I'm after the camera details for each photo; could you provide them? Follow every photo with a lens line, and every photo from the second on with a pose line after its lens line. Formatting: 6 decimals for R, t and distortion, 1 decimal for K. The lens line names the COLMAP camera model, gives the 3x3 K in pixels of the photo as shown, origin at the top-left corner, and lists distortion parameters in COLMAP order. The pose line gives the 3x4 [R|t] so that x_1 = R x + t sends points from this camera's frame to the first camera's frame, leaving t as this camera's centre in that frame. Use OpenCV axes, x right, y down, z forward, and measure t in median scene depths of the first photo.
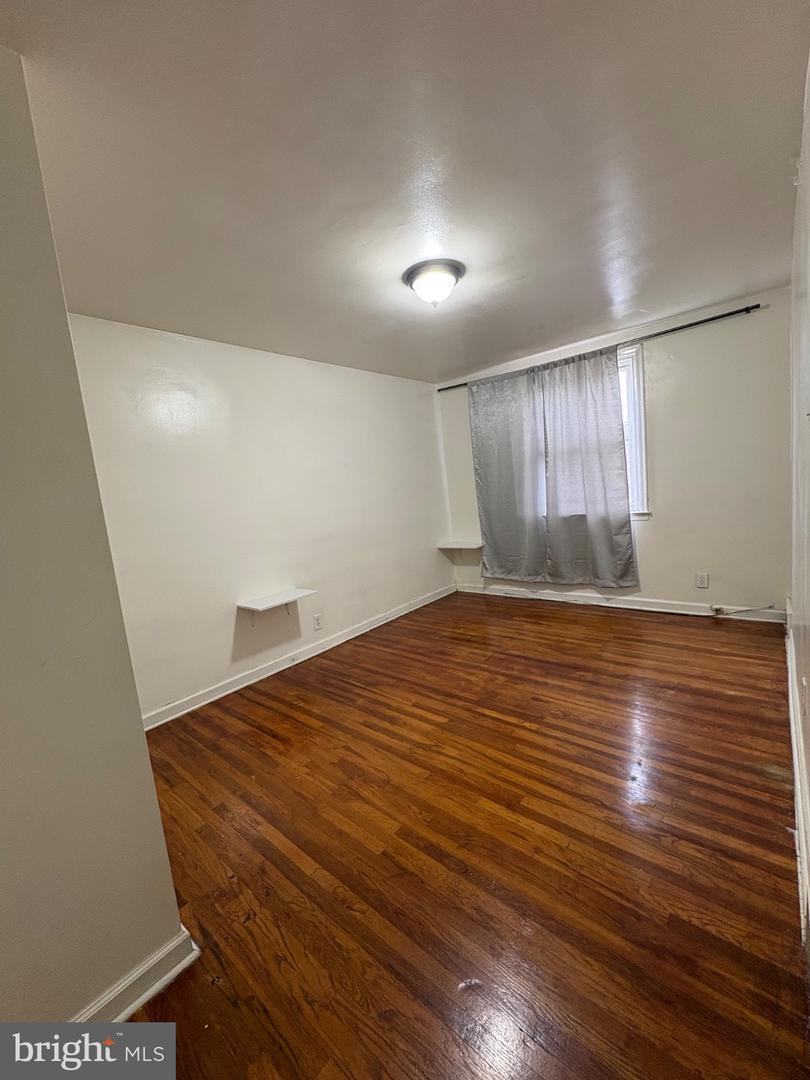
lens RADIAL K [[430.9, 0, 404.9], [0, 430.9, 537.6], [0, 0, 1]] dist [0.000719, 0.000147]
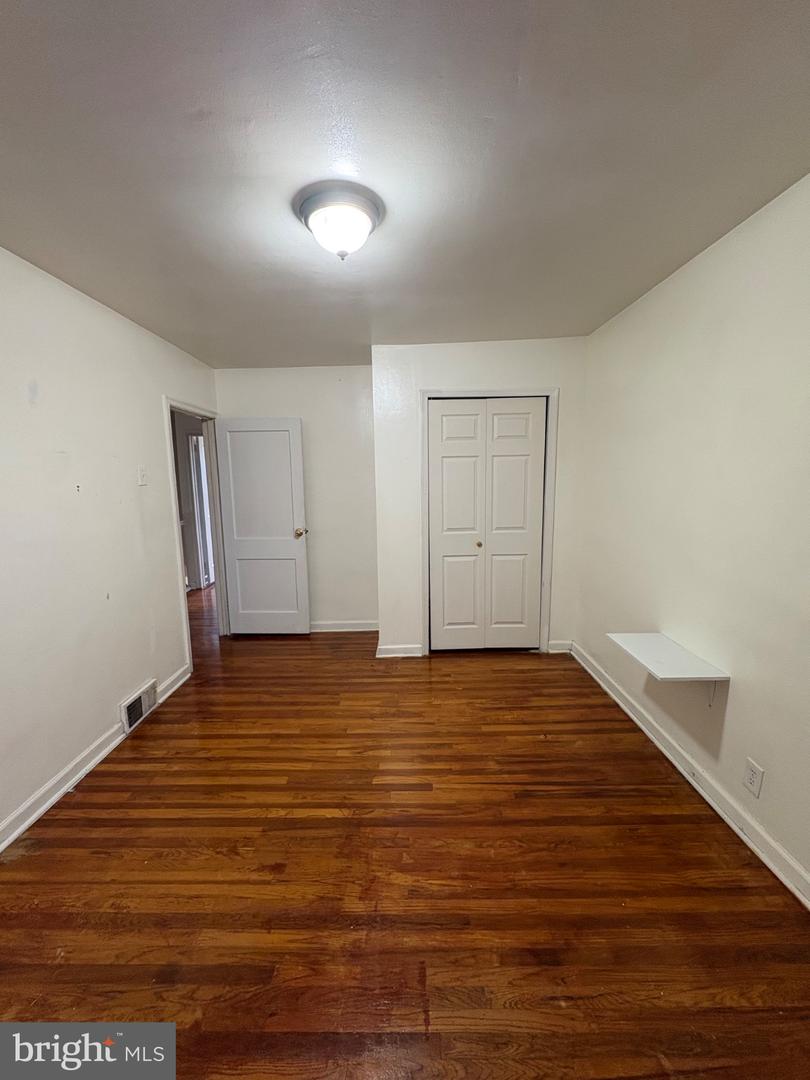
lens RADIAL K [[430.9, 0, 403.4], [0, 430.9, 540.2], [0, 0, 1]] dist [0.000719, 0.000147]
pose [[-0.762225, 0.205925, -0.613684, 0.488285], [0.014802, 0.953346, 0.301516, -0.297399], [0.647143, 0.220739, -0.729713, 1.585329]]
